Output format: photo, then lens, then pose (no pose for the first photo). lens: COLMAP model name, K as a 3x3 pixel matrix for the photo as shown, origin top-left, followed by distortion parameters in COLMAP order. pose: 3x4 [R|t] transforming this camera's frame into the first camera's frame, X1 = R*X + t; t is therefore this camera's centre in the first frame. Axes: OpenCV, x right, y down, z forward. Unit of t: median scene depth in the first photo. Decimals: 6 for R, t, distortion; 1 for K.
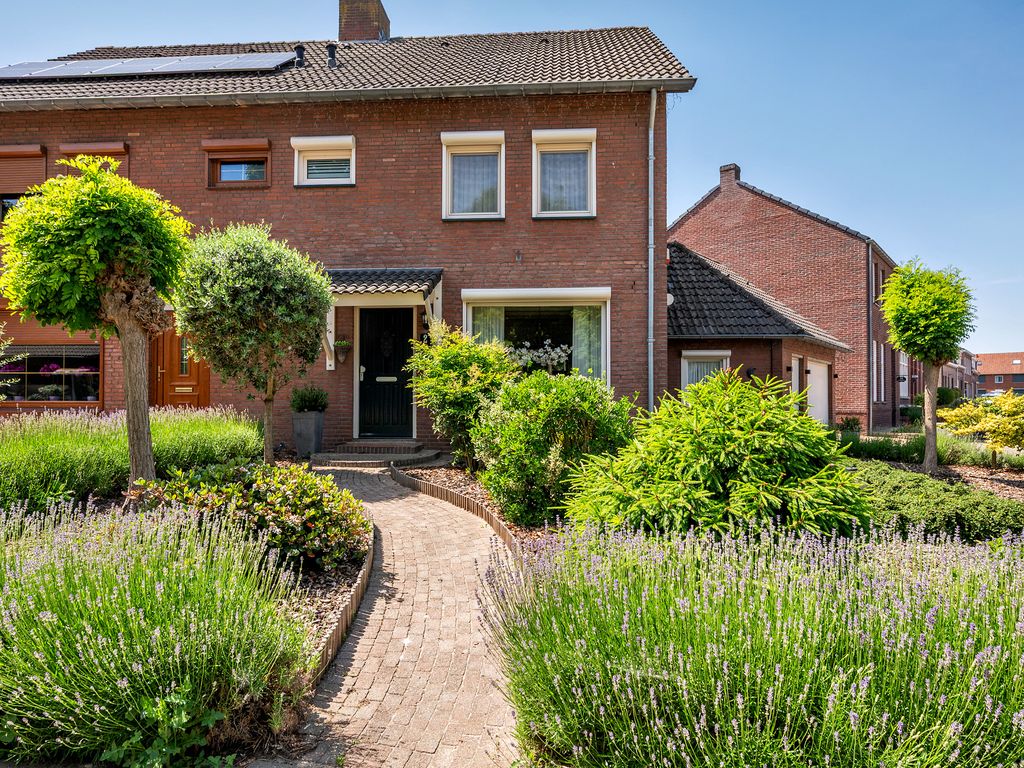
lens RADIAL K [[598.3, 0, 513.1], [0, 598.3, 380.7], [0, 0, 1]] dist [-0.009095, -0.000510]
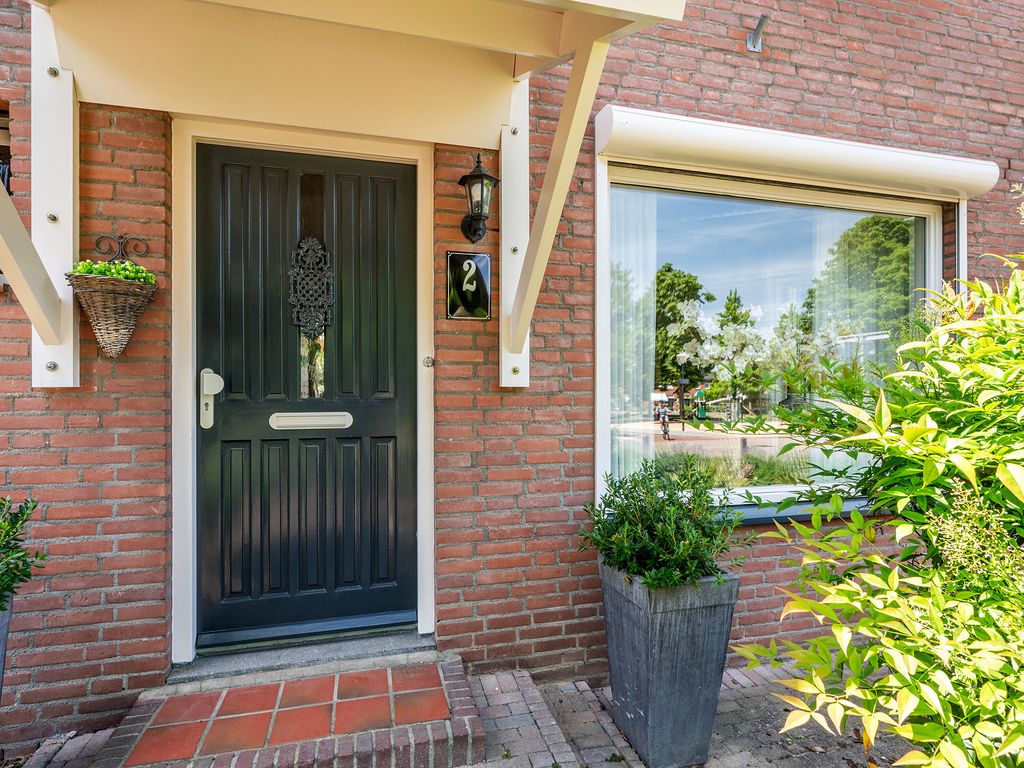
lens RADIAL K [[516.3, 0, 510.0], [0, 516.3, 389.4], [0, 0, 1]] dist [-0.007478, -0.001355]
pose [[0.950977, -0.002090, 0.309253, -0.201383], [-0.001534, 0.999933, 0.011477, -0.019484], [-0.309256, -0.011389, 0.950911, 0.762078]]
